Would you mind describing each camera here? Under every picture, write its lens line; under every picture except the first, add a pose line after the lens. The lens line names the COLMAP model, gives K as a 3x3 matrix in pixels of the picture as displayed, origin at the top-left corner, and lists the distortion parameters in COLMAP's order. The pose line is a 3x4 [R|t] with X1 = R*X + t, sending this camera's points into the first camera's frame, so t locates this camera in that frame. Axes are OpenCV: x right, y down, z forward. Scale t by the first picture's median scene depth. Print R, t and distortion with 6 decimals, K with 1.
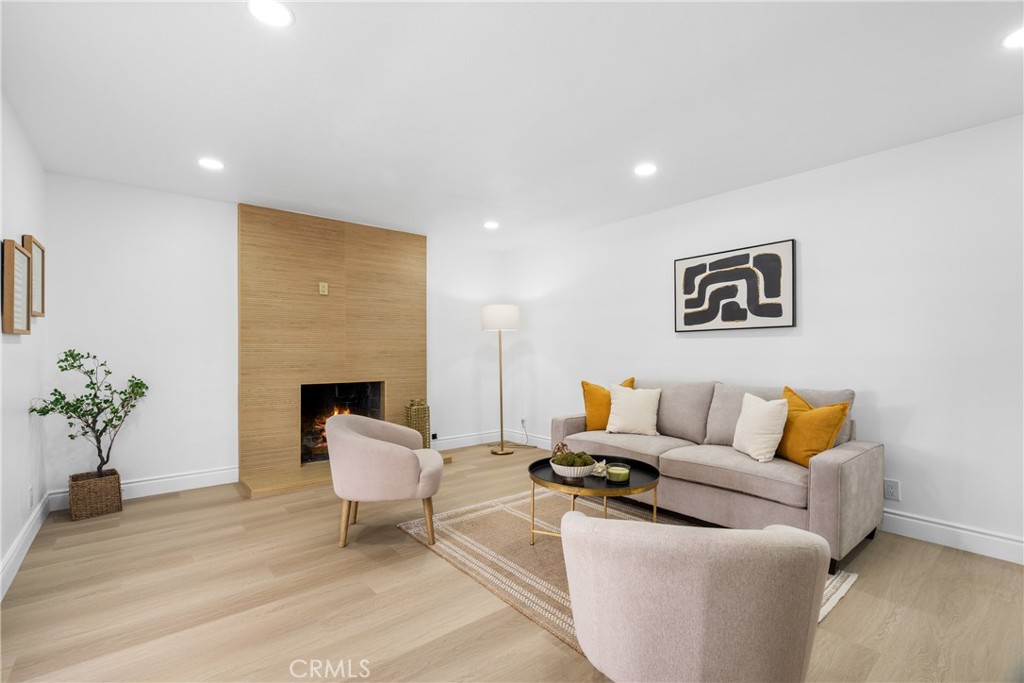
lens RADIAL K [[454.8, 0, 507.9], [0, 454.8, 347.1], [0, 0, 1]] dist [-0.005875, 0.000803]
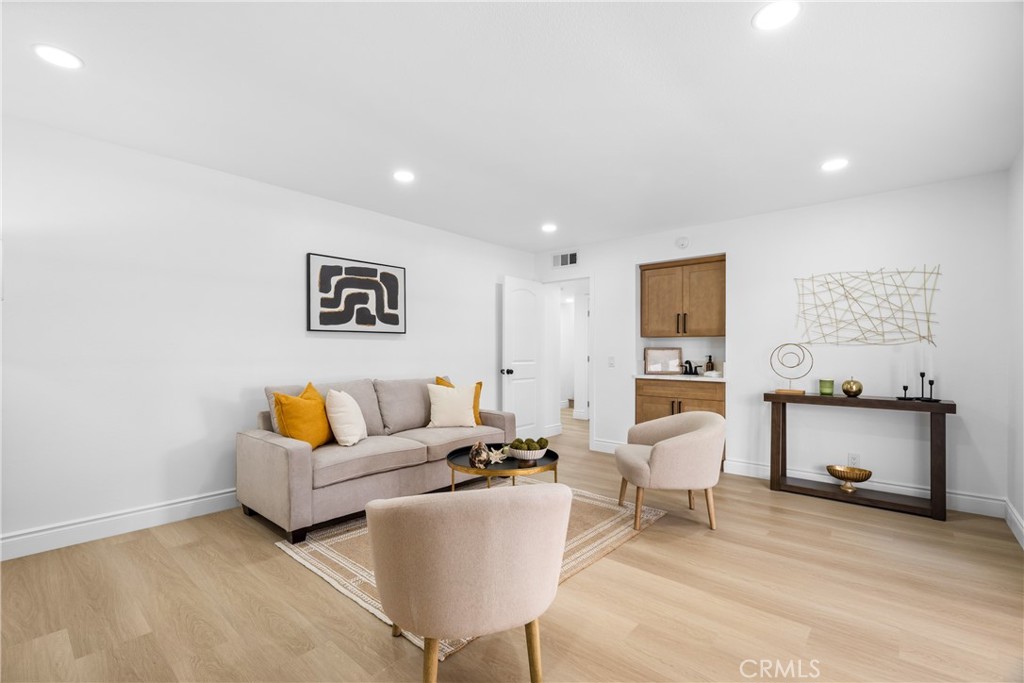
lens RADIAL K [[454.8, 0, 507.0], [0, 454.8, 346.0], [0, 0, 1]] dist [-0.005875, 0.000803]
pose [[-0.160382, 0.010929, 0.986995, -0.663038], [-0.011543, 0.999850, -0.012947, 0.005610], [-0.986988, -0.013470, -0.160231, 0.819671]]
